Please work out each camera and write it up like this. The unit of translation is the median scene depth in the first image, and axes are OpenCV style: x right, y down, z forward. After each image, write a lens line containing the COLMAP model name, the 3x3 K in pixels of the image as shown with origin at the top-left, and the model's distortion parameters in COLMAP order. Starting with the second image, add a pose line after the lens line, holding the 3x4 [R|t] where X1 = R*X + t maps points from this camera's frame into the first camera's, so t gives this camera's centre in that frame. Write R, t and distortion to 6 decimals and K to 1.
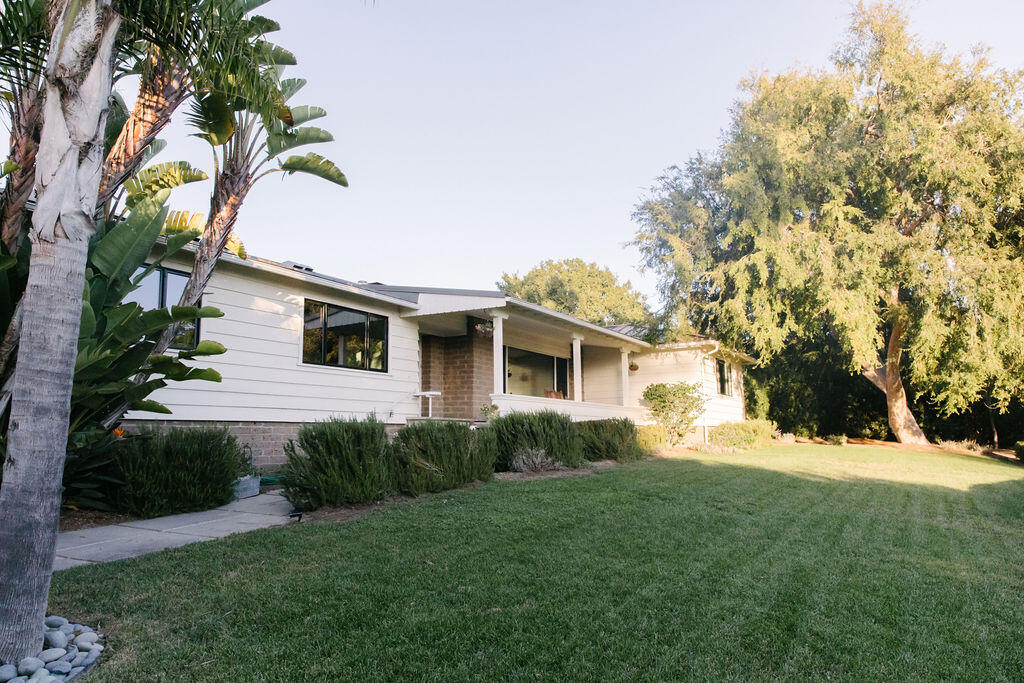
lens RADIAL K [[701.7, 0, 510.9], [0, 701.7, 346.3], [0, 0, 1]] dist [0.014355, -0.004967]
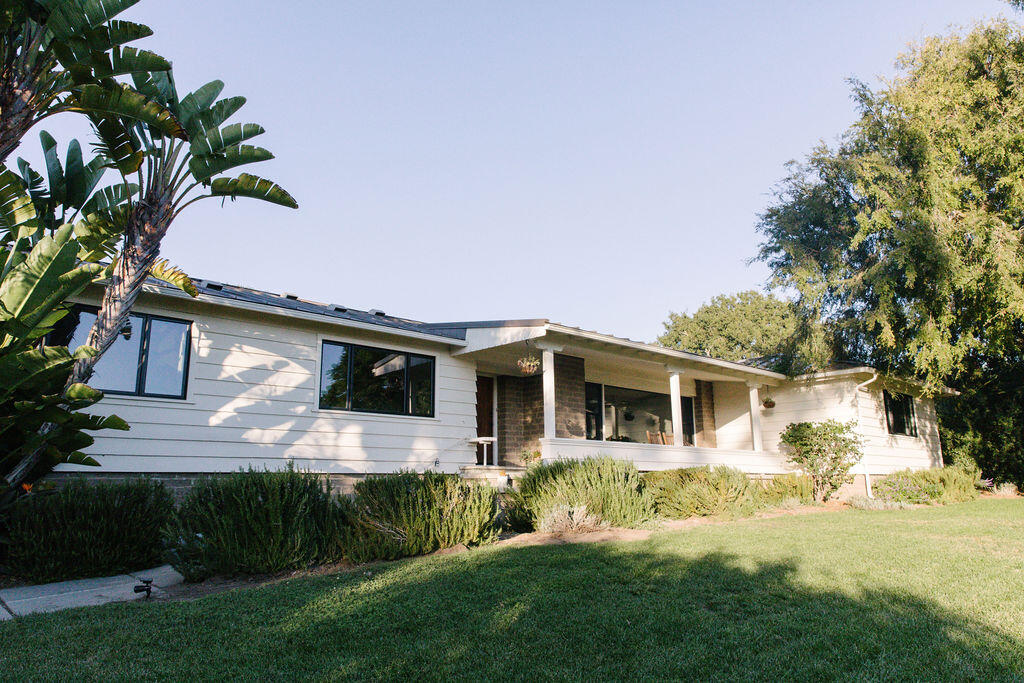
lens RADIAL K [[679.4, 0, 509.1], [0, 679.4, 346.9], [0, 0, 1]] dist [0.011263, -0.003231]
pose [[0.951593, -0.059388, -0.301570, 0.186106], [0.037962, 0.996352, -0.076425, 0.017443], [0.305008, 0.061278, 0.950376, 0.182626]]
